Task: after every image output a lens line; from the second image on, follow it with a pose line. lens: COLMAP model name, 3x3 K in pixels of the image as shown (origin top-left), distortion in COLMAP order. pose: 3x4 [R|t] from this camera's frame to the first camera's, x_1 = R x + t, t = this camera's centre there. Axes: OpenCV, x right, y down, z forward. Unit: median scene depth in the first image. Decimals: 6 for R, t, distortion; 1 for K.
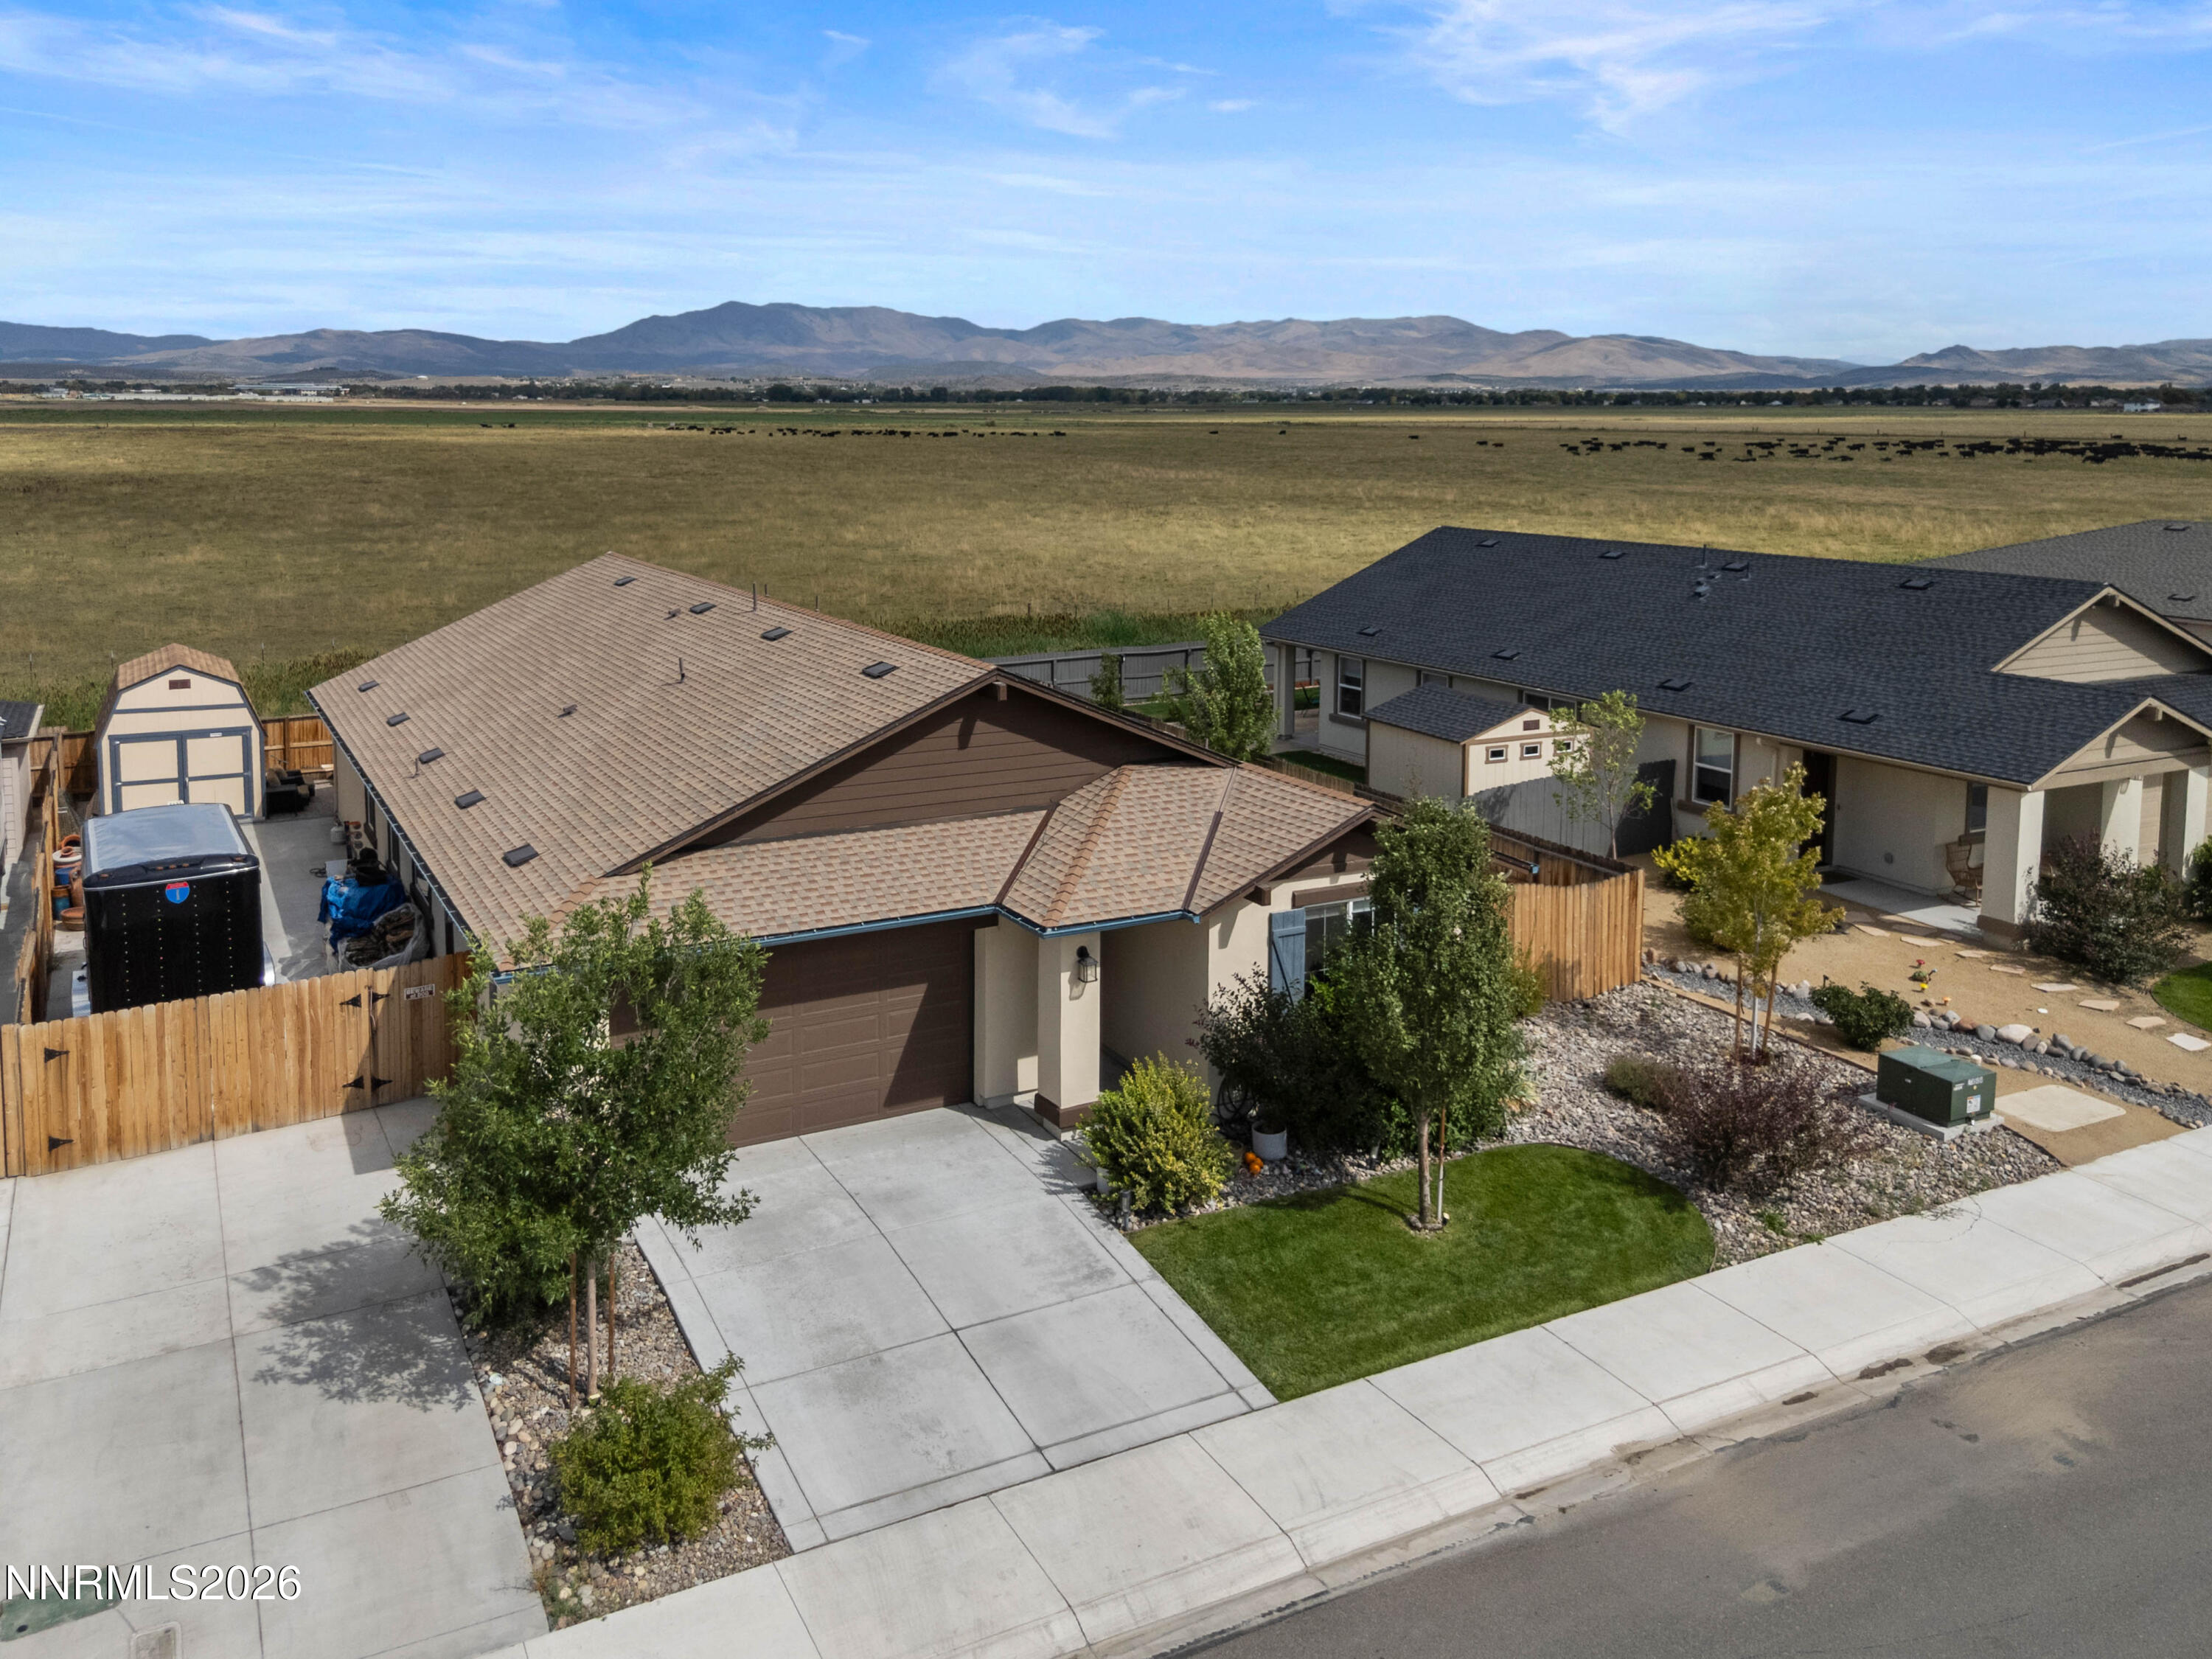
lens RADIAL K [[1746.4, 0, 1093.4], [0, 1746.4, 827.4], [0, 0, 1]] dist [0.050945, -0.014993]
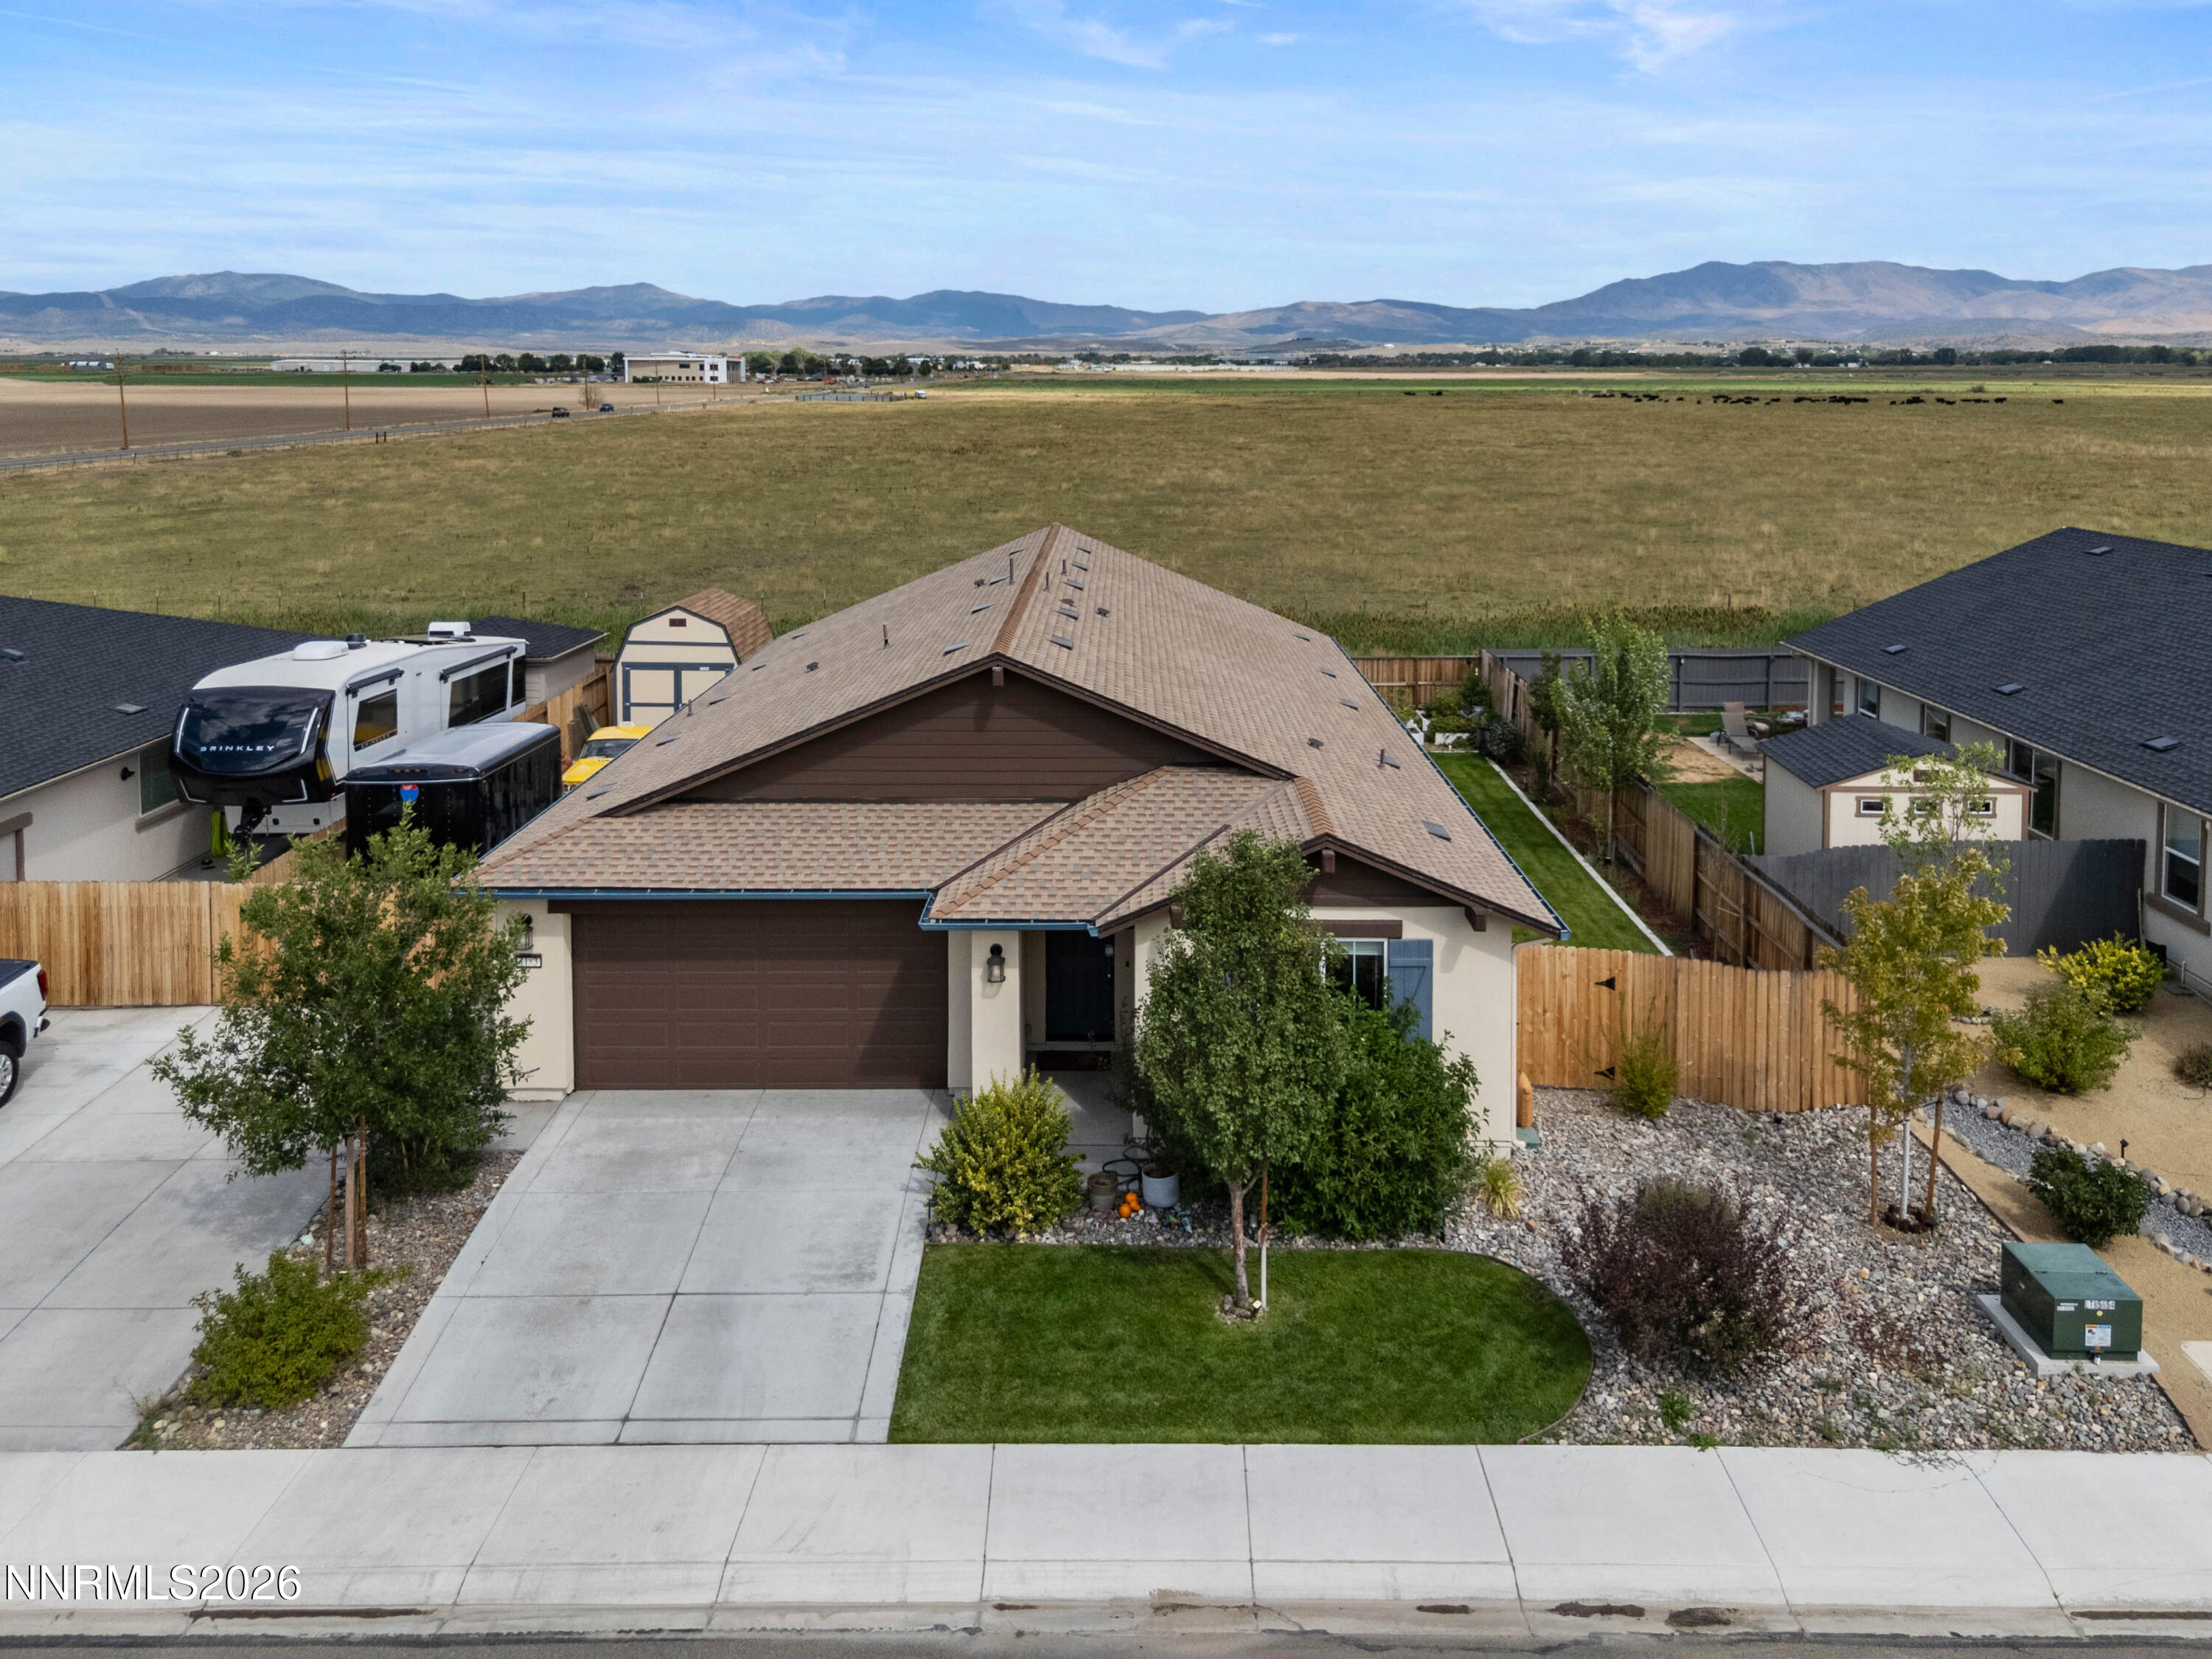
lens RADIAL K [[1814.8, 0, 1138.7], [0, 1814.8, 779.8], [0, 0, 1]] dist [0.040114, -0.011555]
pose [[0.886736, 0.102759, -0.450711, 0.509000], [-0.110006, 0.993879, 0.010168, -0.041661], [0.448997, 0.040565, 0.892612, 0.137935]]
